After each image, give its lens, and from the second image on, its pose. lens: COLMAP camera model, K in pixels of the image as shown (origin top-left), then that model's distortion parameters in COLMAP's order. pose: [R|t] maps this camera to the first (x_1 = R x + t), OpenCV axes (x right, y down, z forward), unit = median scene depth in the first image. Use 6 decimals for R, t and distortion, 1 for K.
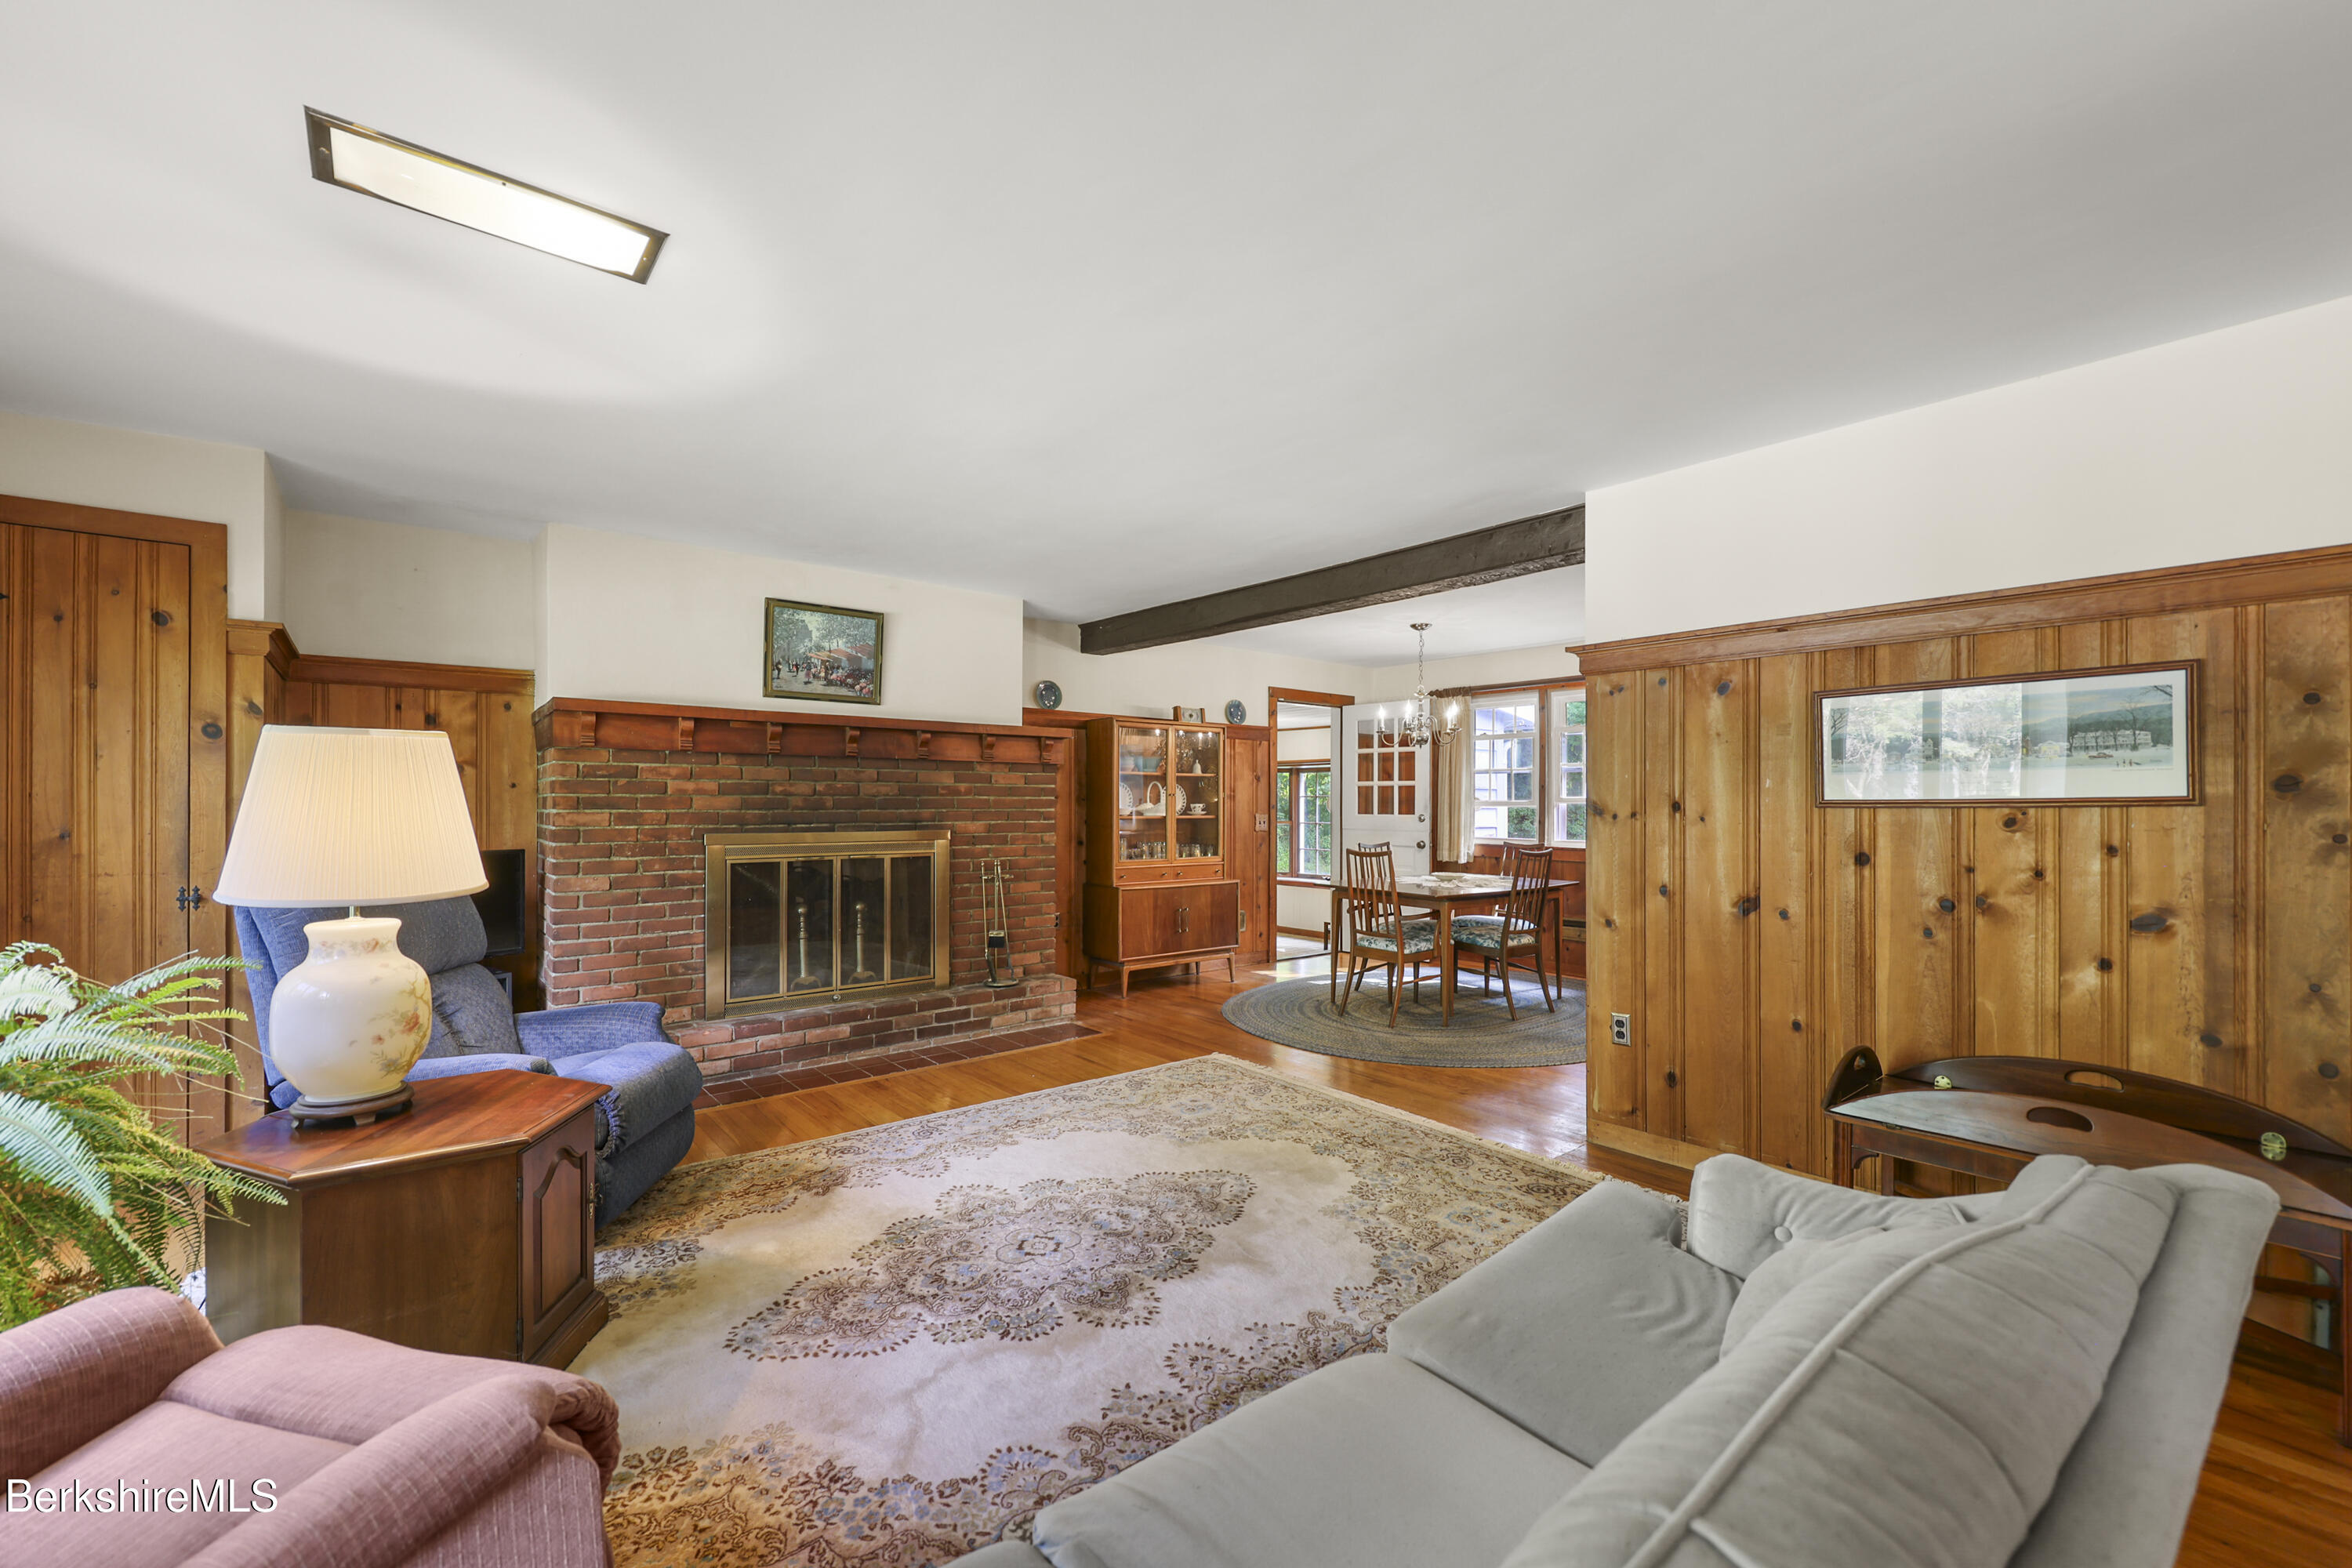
lens RADIAL K [[957.7, 0, 1182.7], [0, 957.7, 807.4], [0, 0, 1]] dist [-0.001288, 0.000204]
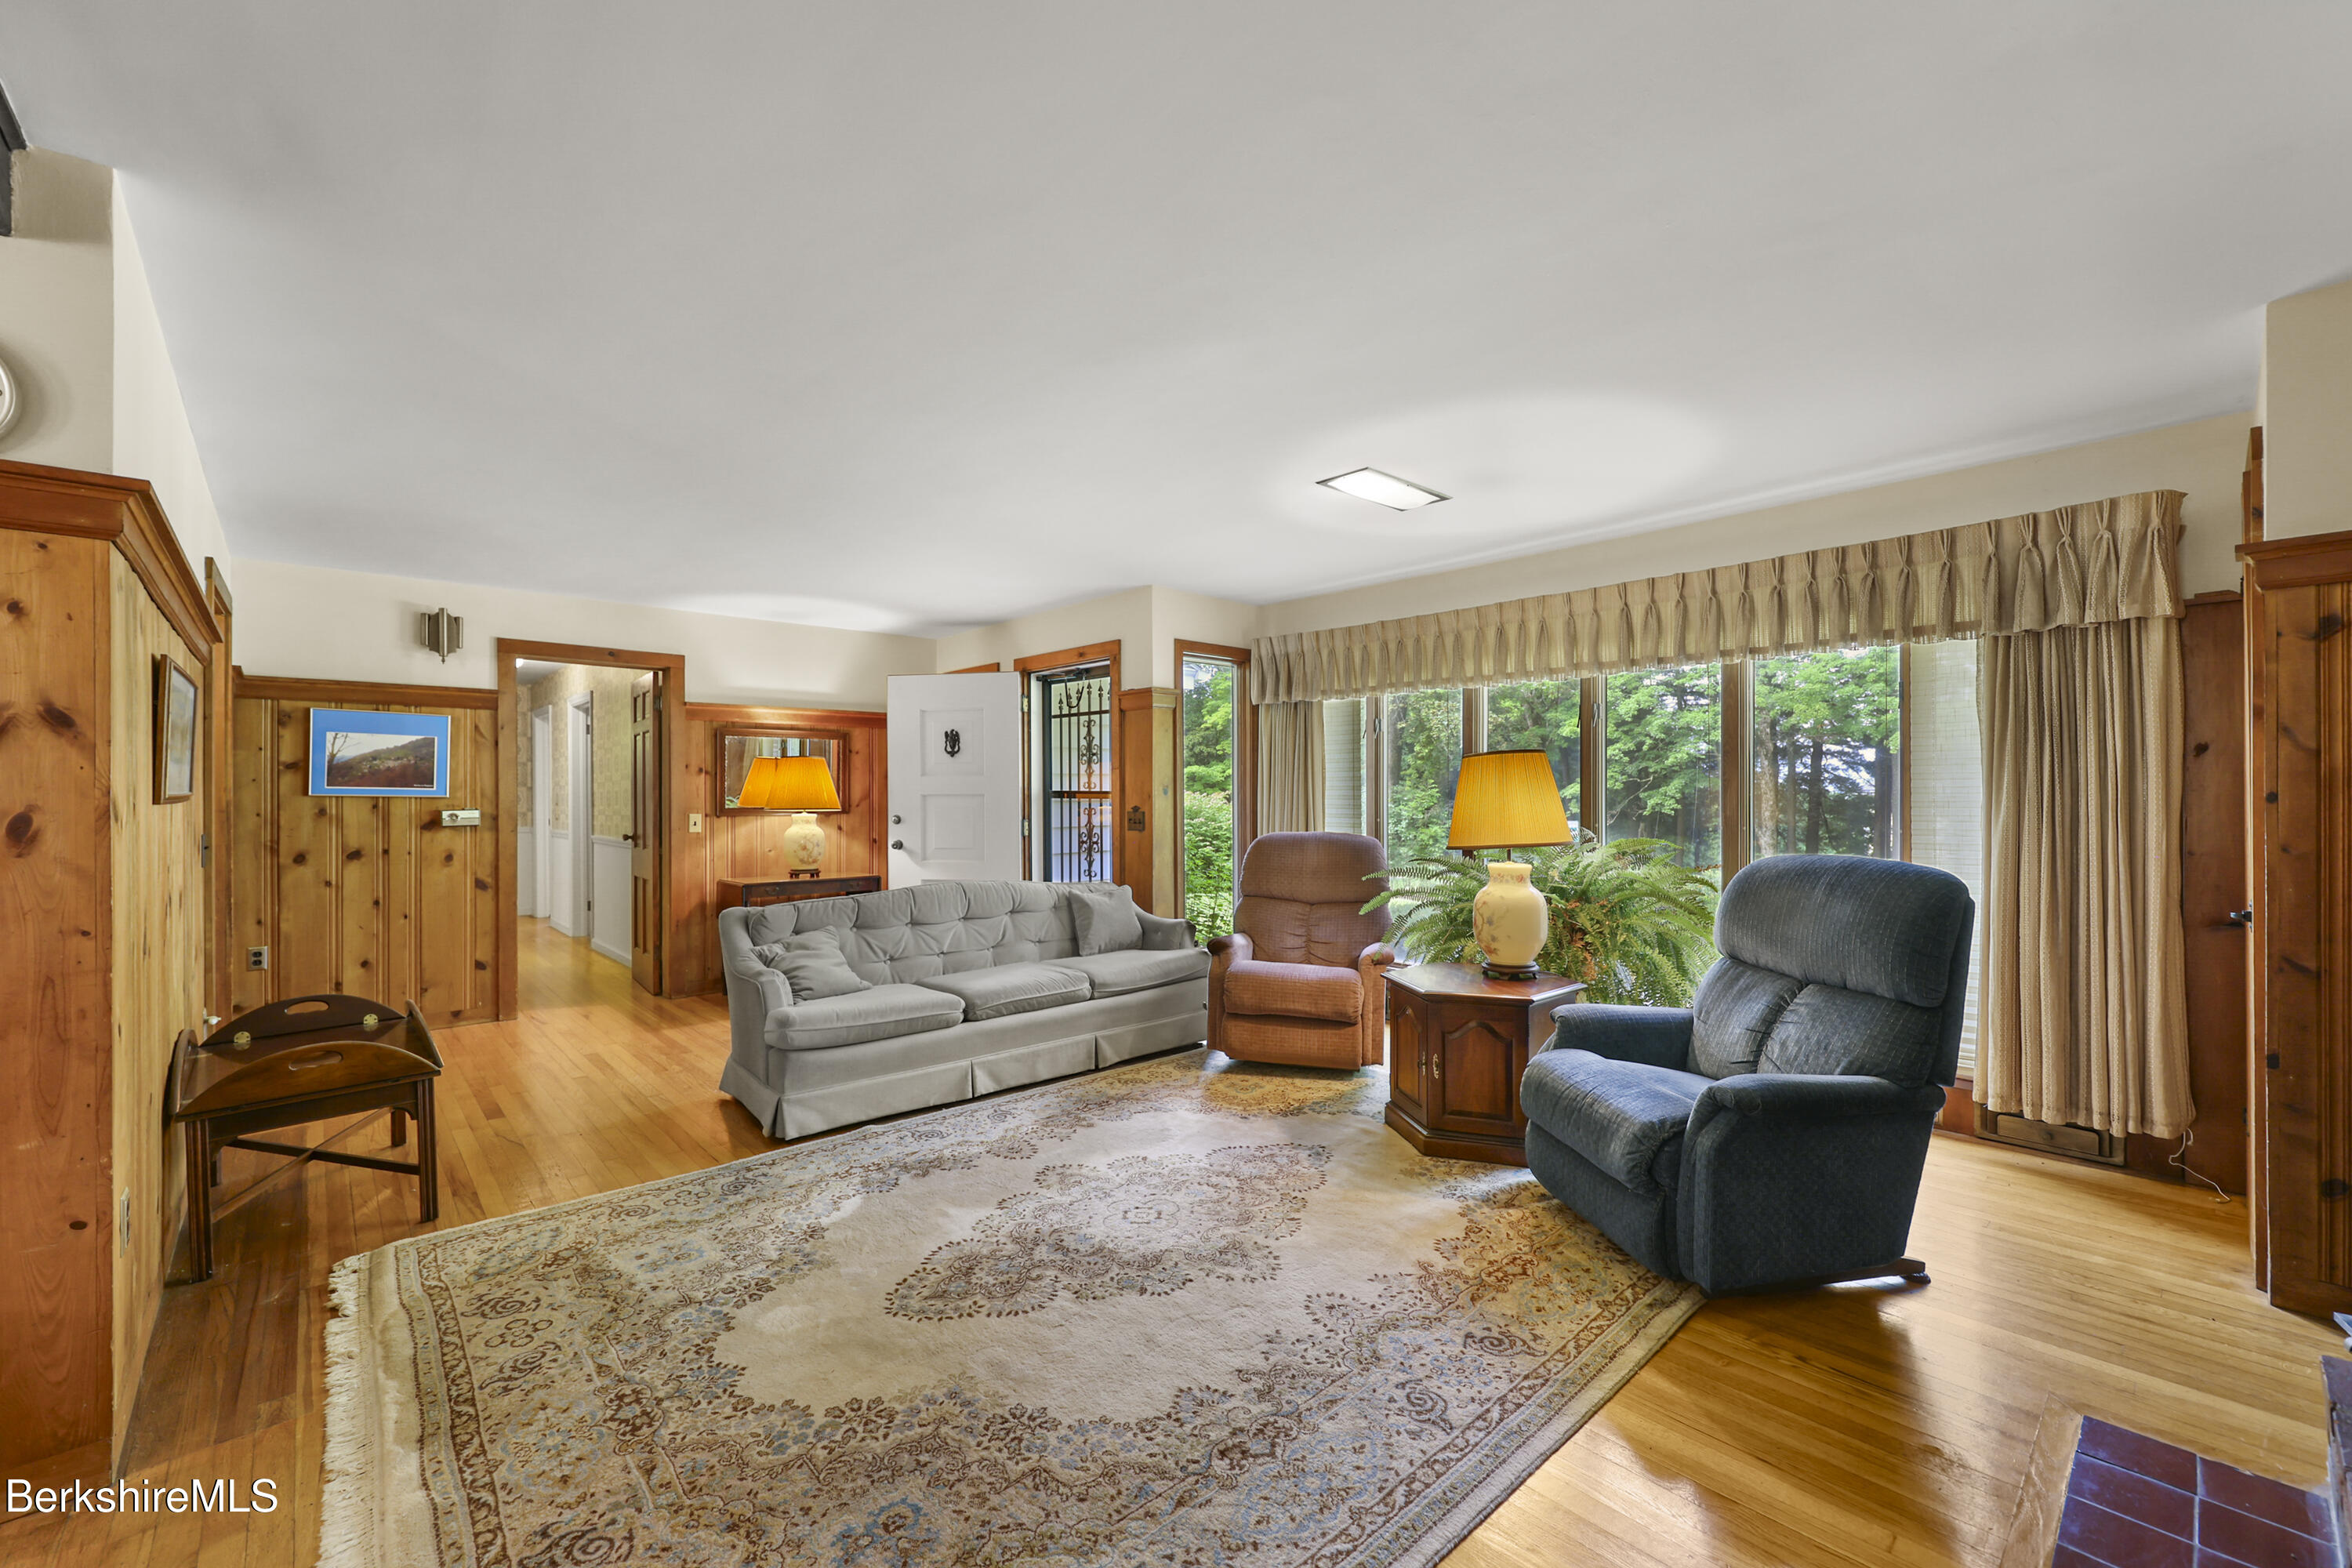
lens RADIAL K [[951.7, 0, 1183.2], [0, 951.7, 787.7], [0, 0, 1]] dist [-0.001098, 0.000056]
pose [[-0.998527, 0.000893, -0.054247, -0.079003], [0.001144, 0.999989, -0.004585, -0.005592], [0.054242, -0.004641, -0.998517, 1.167954]]
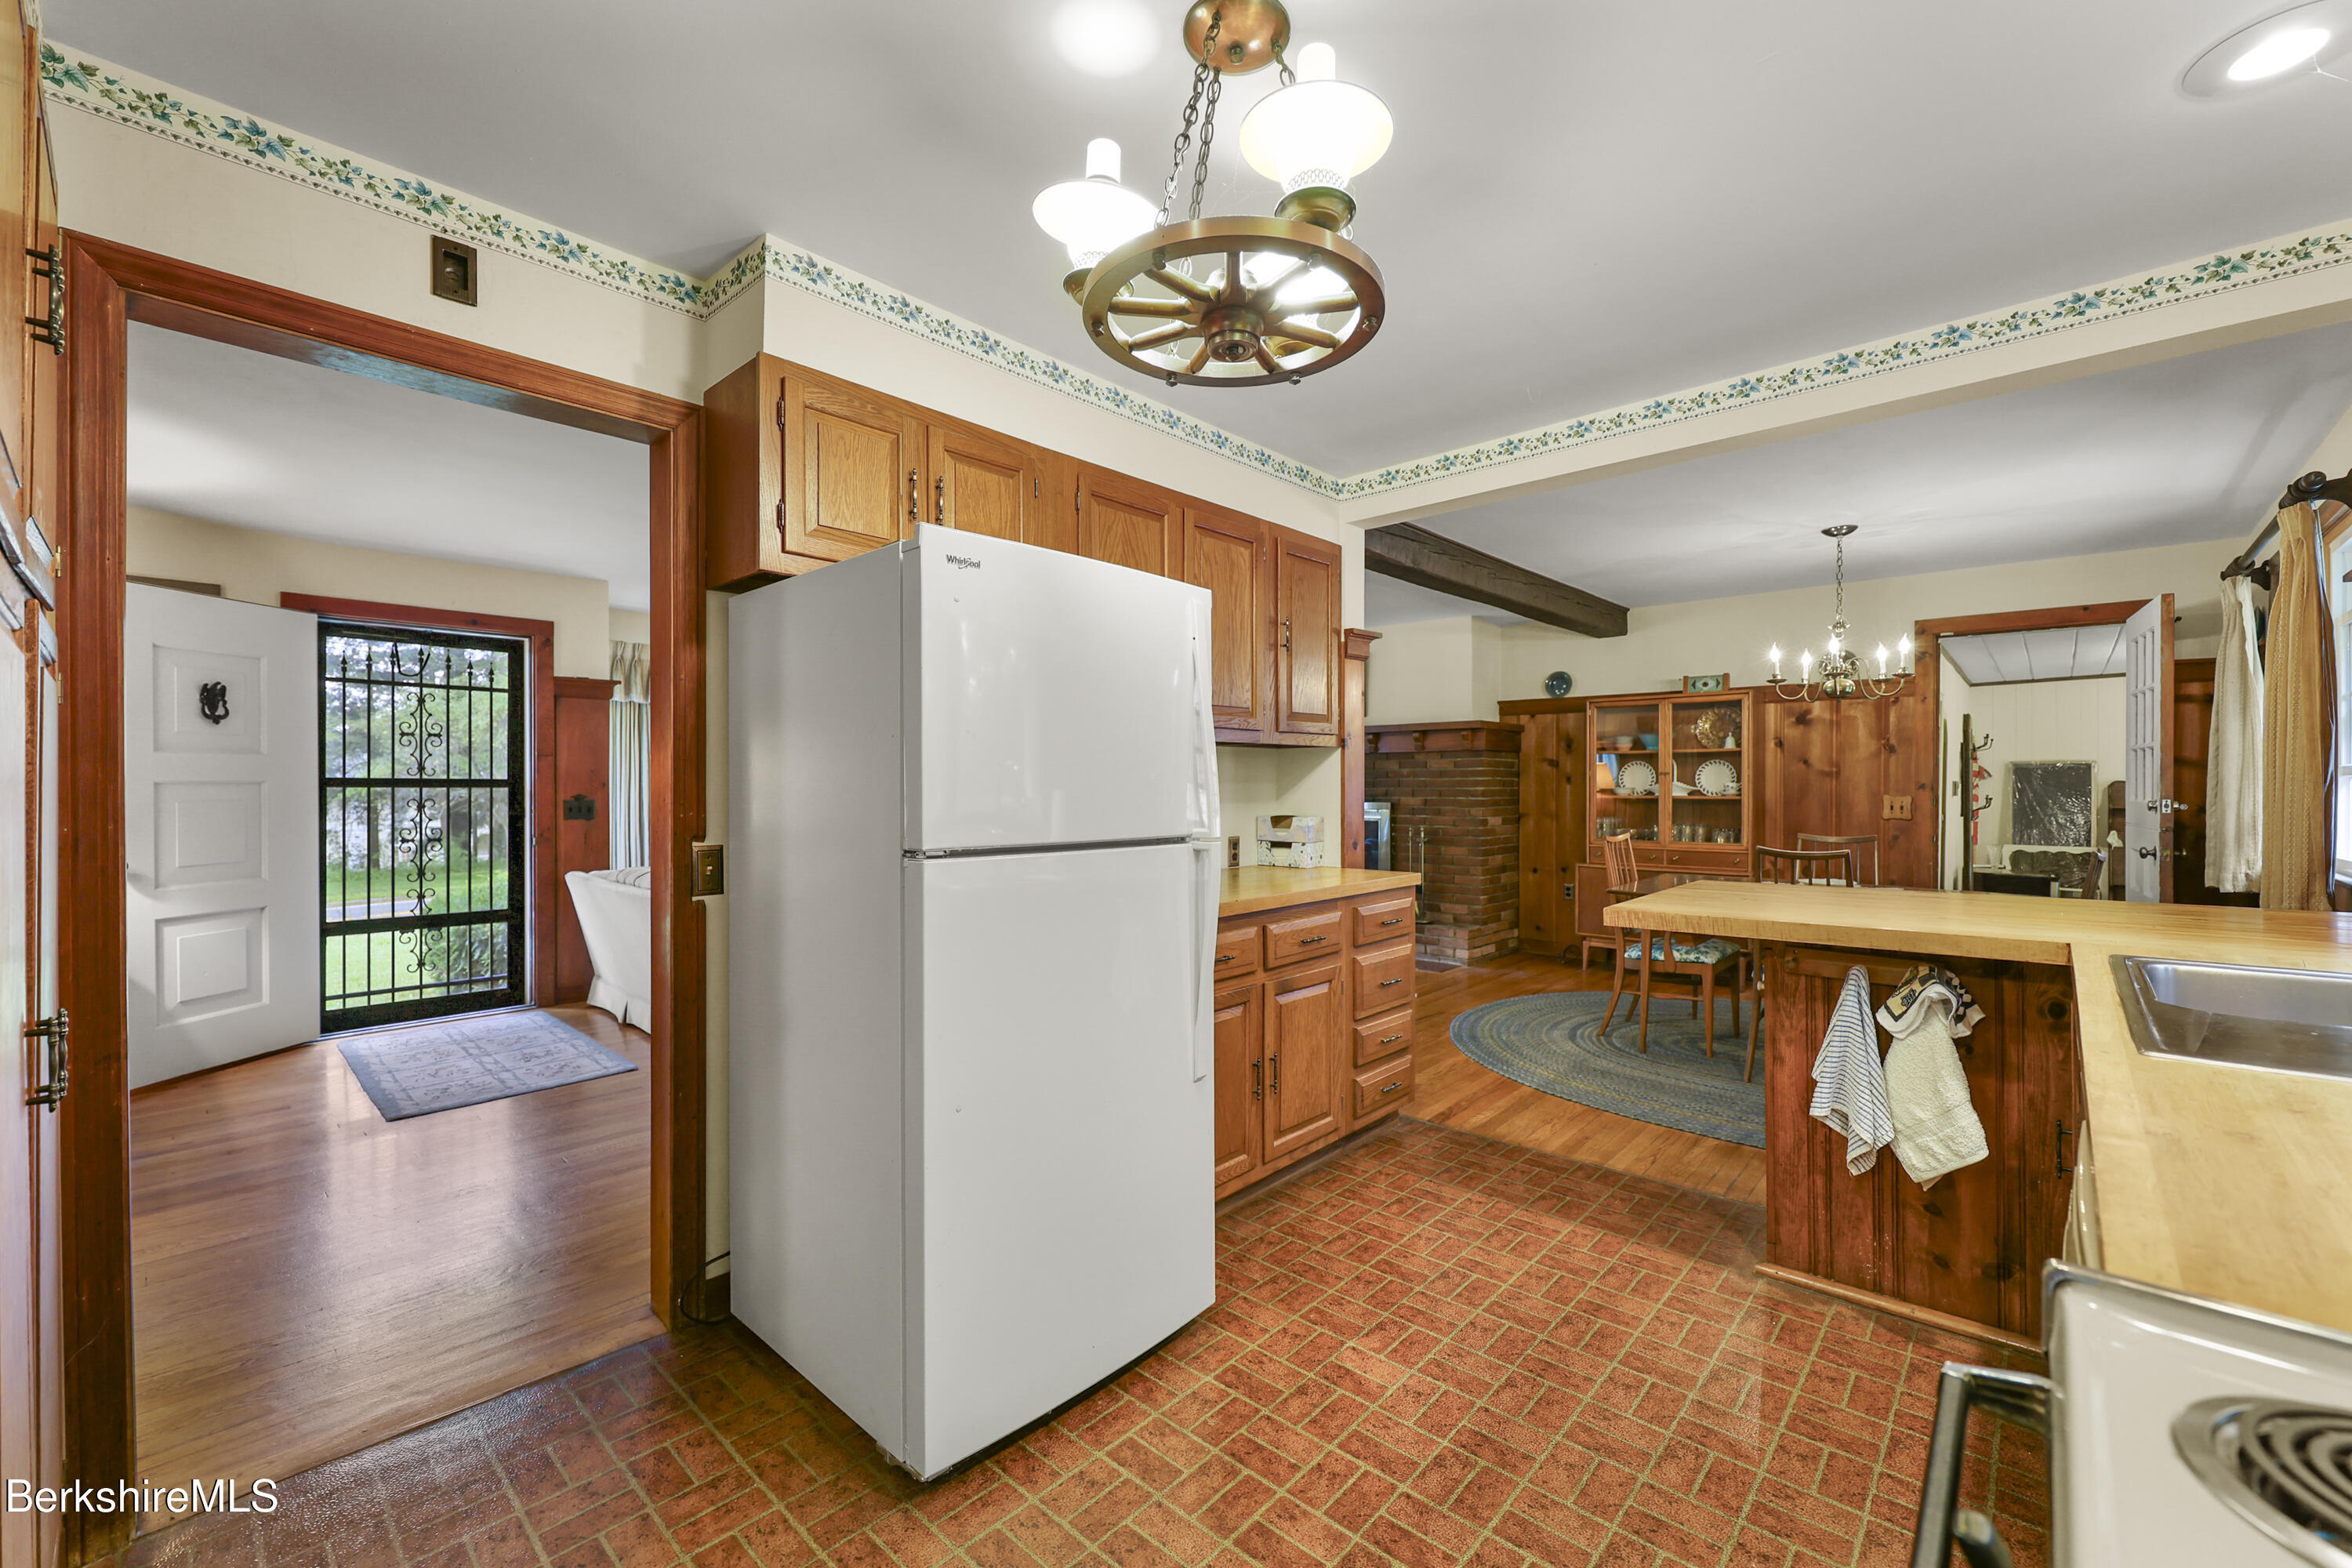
lens RADIAL K [[957.7, 0, 1182.7], [0, 957.7, 807.4], [0, 0, 1]] dist [-0.001288, 0.000204]
pose [[0.138265, 0.021524, -0.990161, 1.185500], [-0.001580, 0.999767, 0.021512, 0.001002], [0.990394, -0.001409, 0.138267, 0.563107]]
